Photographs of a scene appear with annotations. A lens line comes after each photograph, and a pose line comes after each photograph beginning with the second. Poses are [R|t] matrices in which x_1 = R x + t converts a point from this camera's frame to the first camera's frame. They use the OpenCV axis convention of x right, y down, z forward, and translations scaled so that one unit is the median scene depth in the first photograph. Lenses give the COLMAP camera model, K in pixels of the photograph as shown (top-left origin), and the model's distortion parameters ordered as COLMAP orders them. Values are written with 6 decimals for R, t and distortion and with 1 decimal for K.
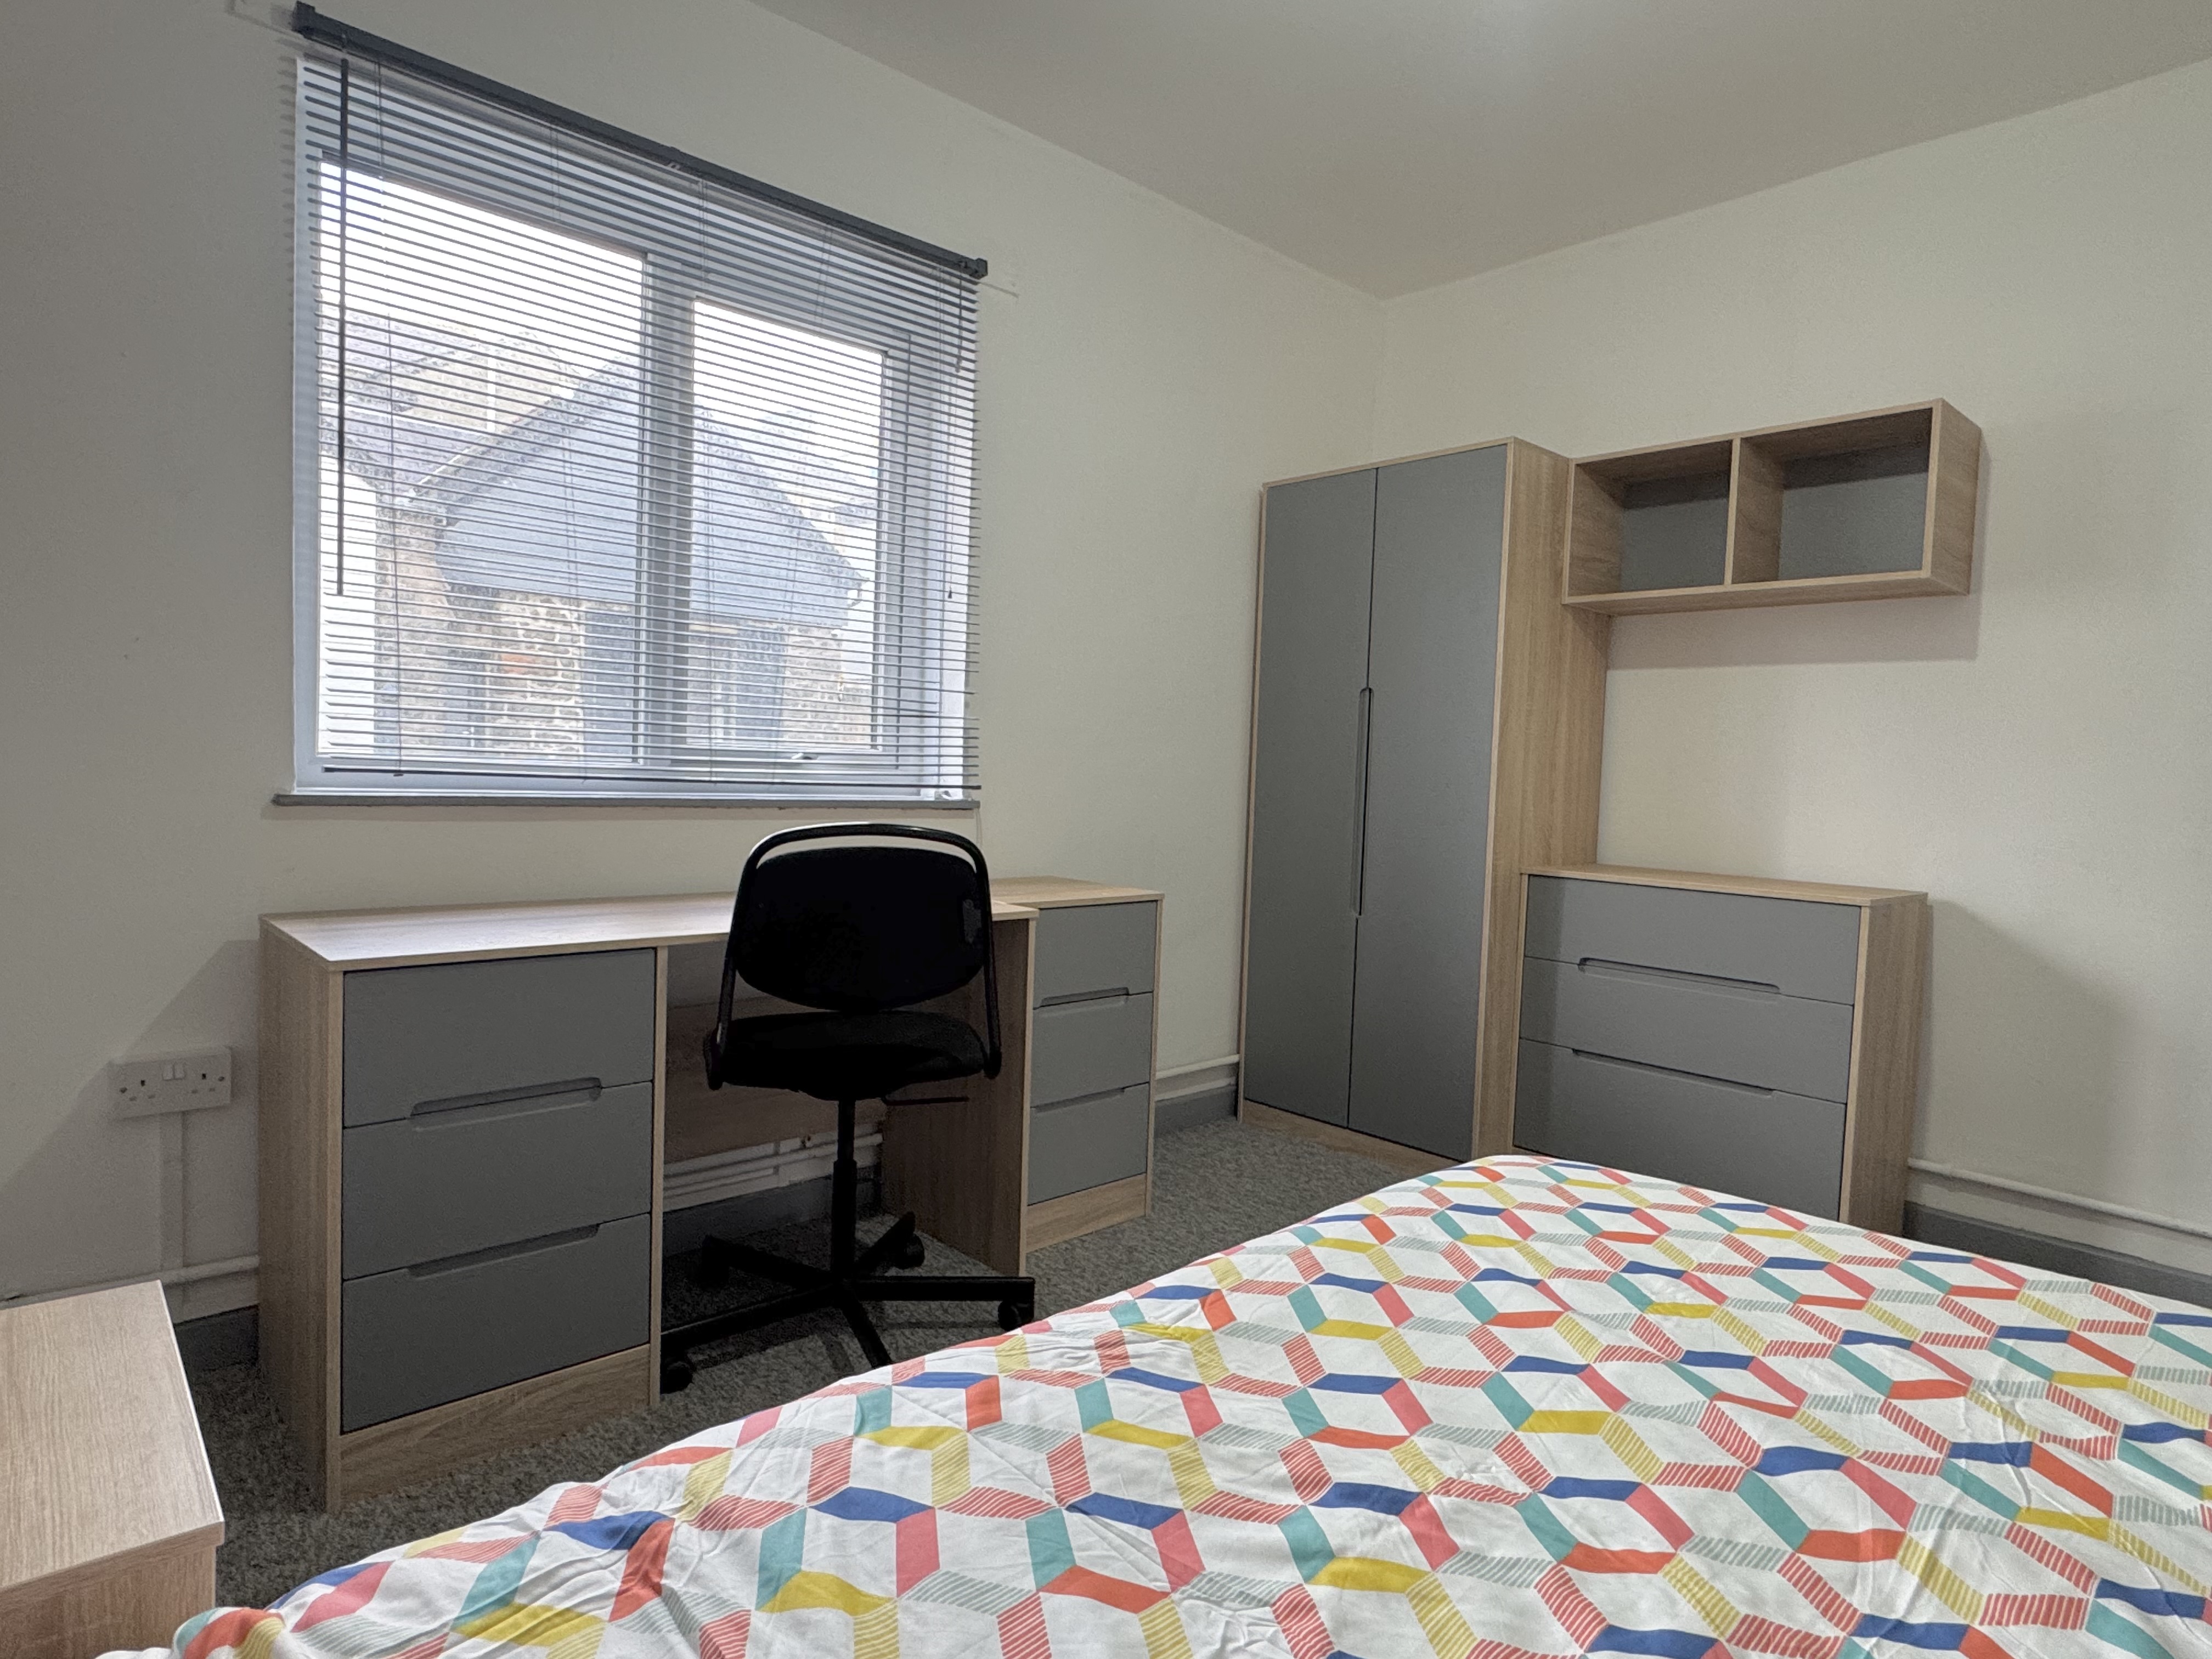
lens RADIAL K [[1249.7, 0, 1099.1], [0, 1249.7, 834.4], [0, 0, 1]] dist [-0.002878, 0.001126]
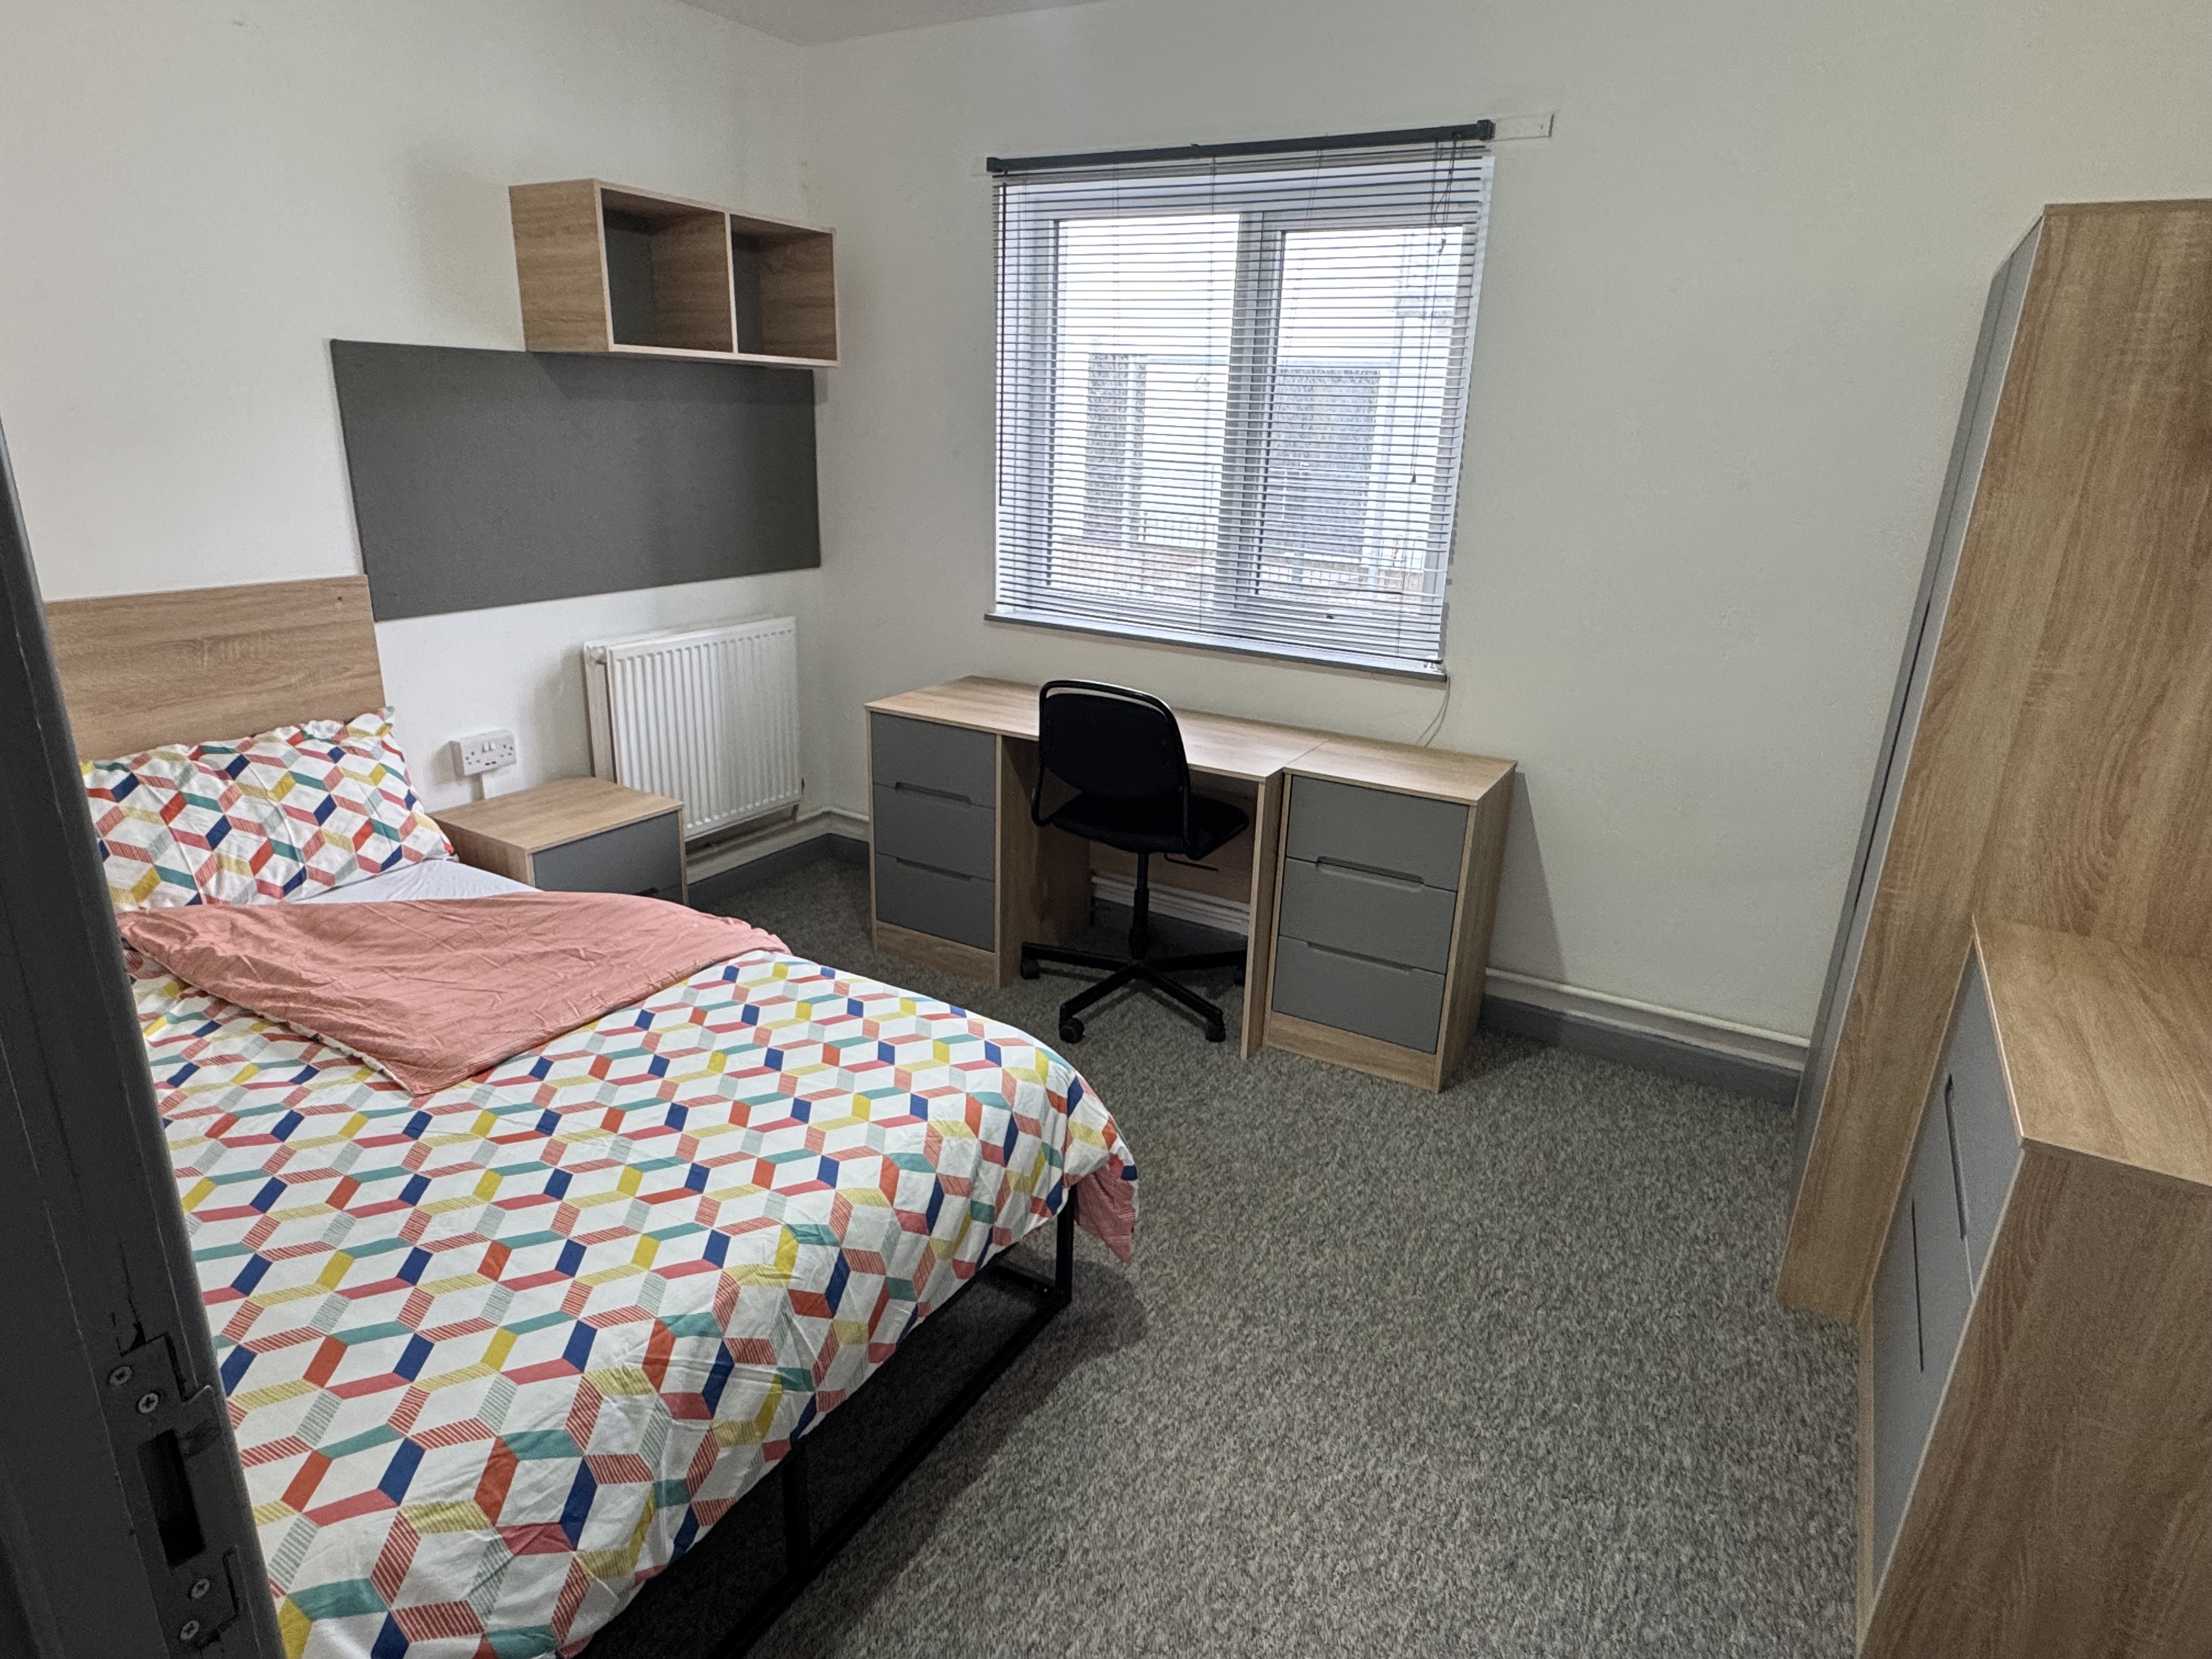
lens RADIAL K [[1249.7, 0, 1103.5], [0, 1249.7, 838.2], [0, 0, 1]] dist [-0.002878, 0.001126]
pose [[0.283958, 0.280943, -0.916755, 1.668025], [-0.077081, 0.959705, 0.270230, -0.315791], [0.955733, -0.006070, 0.294171, 0.826397]]
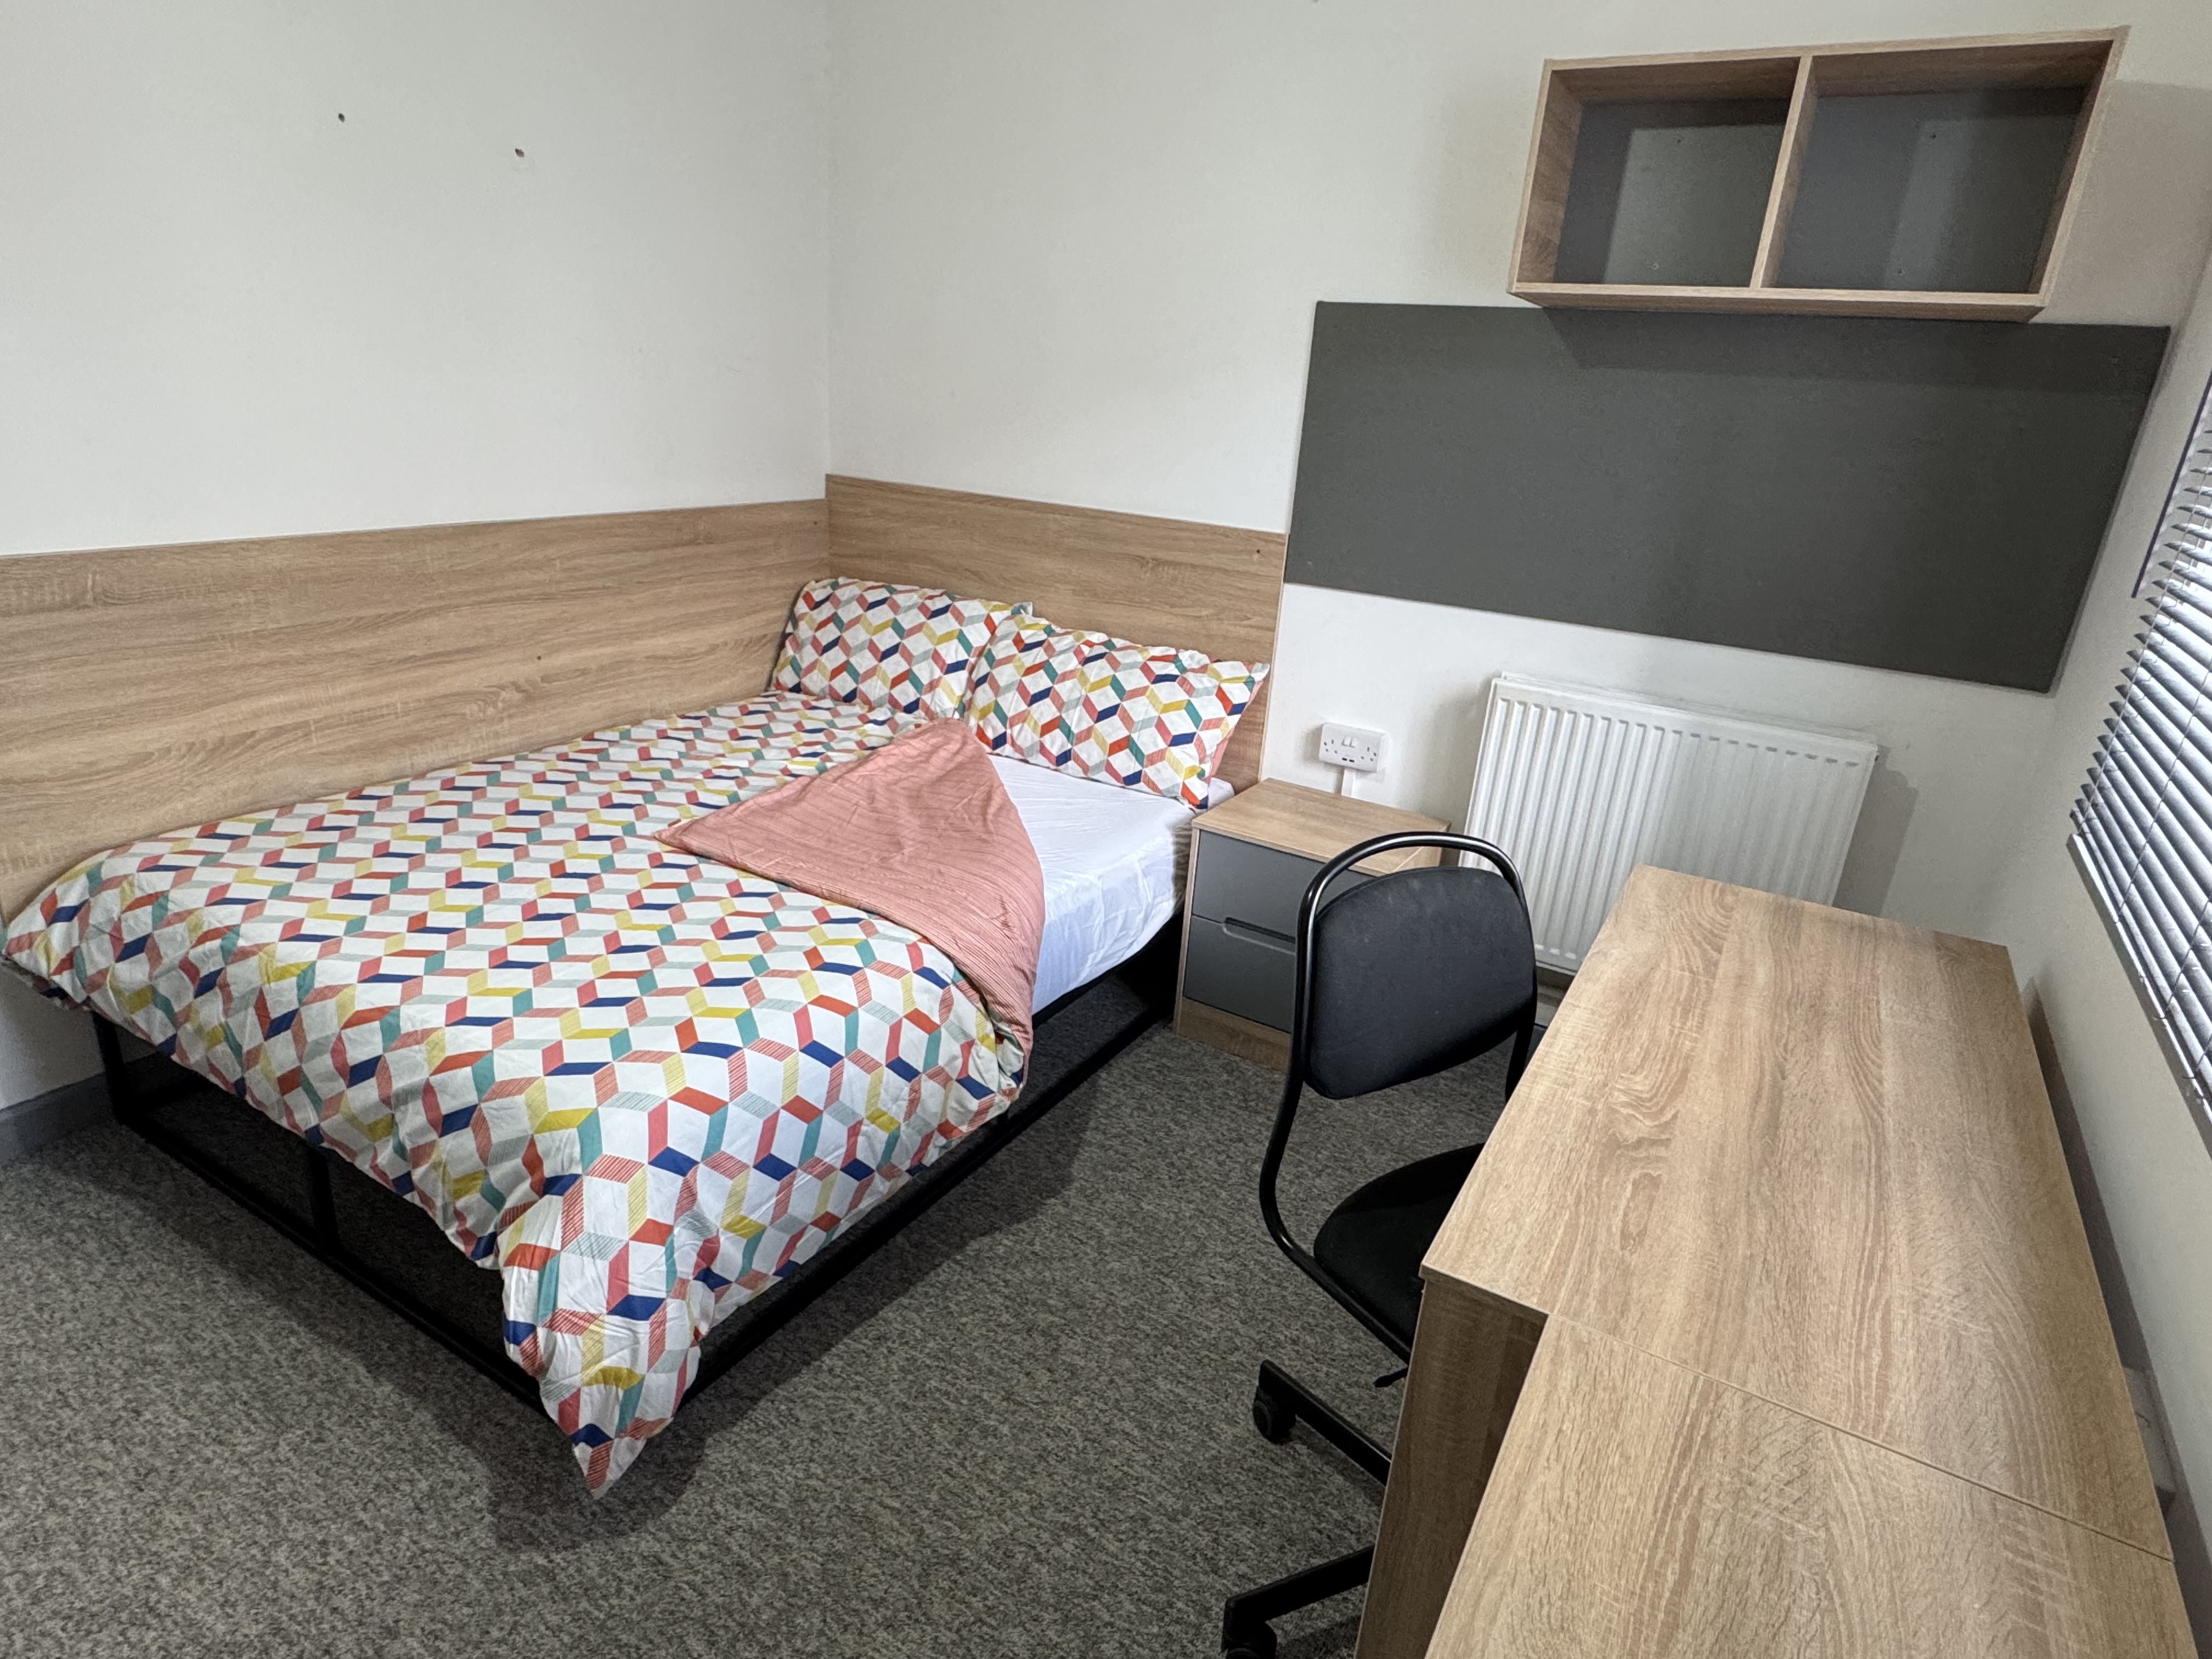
lens RADIAL K [[1249.7, 0, 1104.7], [0, 1249.7, 832.0], [0, 0, 1]] dist [-0.002878, 0.001126]
pose [[-0.959960, -0.006638, -0.280059, 0.283896], [-0.117246, 0.917467, 0.380141, -0.380565], [0.254422, 0.397756, -0.881510, 2.147687]]
